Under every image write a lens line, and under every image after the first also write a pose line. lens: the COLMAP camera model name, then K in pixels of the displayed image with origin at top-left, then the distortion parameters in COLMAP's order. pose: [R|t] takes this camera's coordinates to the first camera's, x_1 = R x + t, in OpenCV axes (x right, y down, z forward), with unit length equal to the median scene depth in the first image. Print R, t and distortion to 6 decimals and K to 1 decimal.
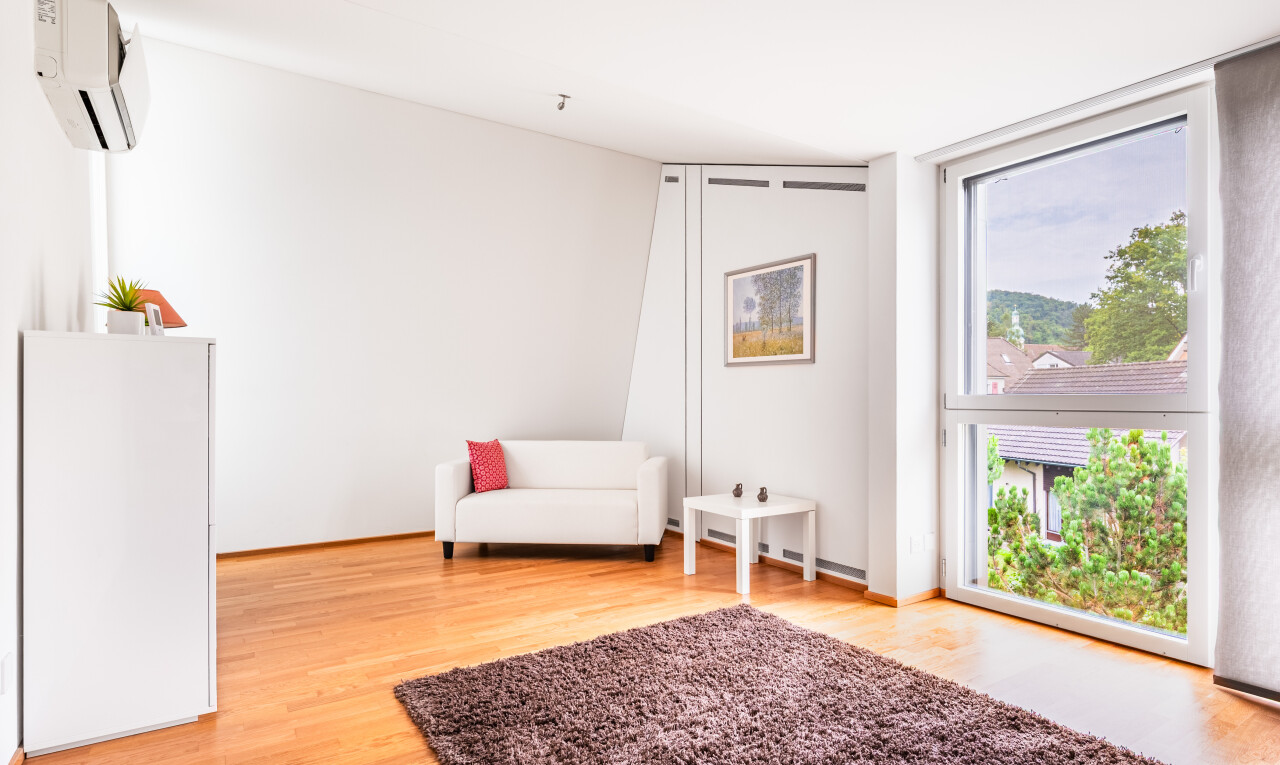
lens RADIAL K [[649.1, 0, 642.6], [0, 649.1, 400.4], [0, 0, 1]] dist [0.001628, 0.000181]
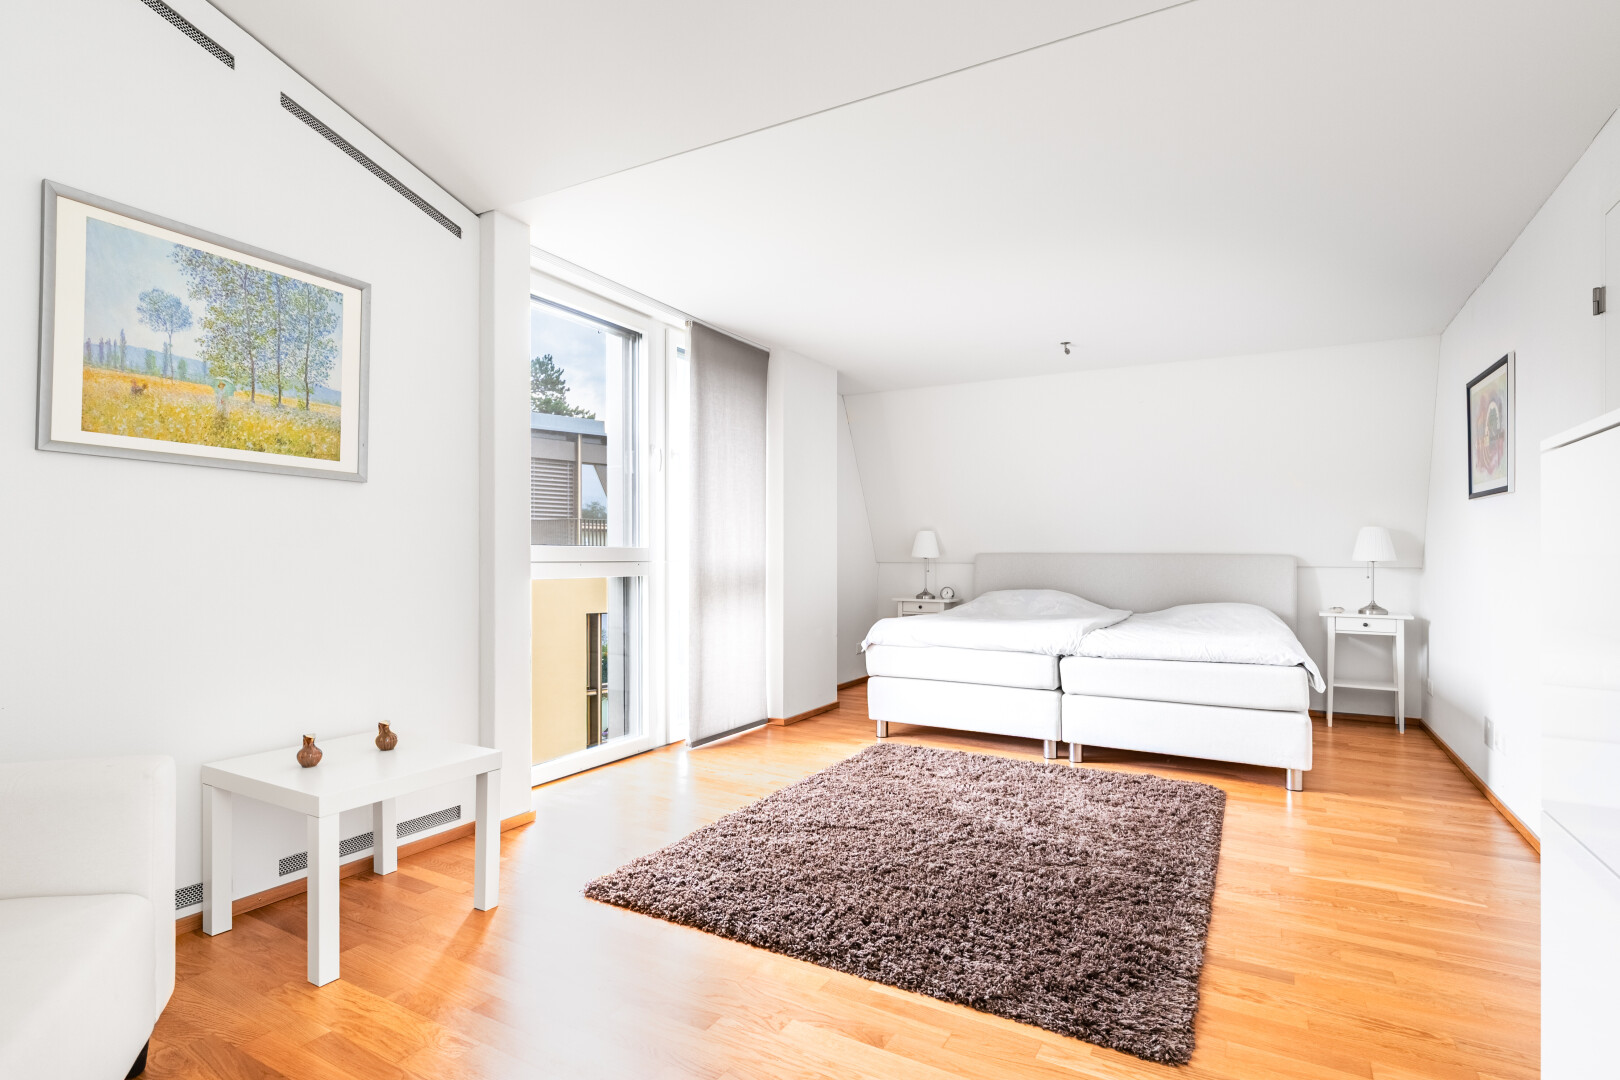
lens RADIAL K [[813.3, 0, 810.0], [0, 813.3, 540.0], [0, 0, 1]] dist [-0.001562, -0.000311]
pose [[-0.461616, 0.010081, 0.887022, -0.505915], [-0.009414, 0.999823, -0.016263, -0.000969], [-0.887030, -0.015857, -0.461440, 0.950797]]
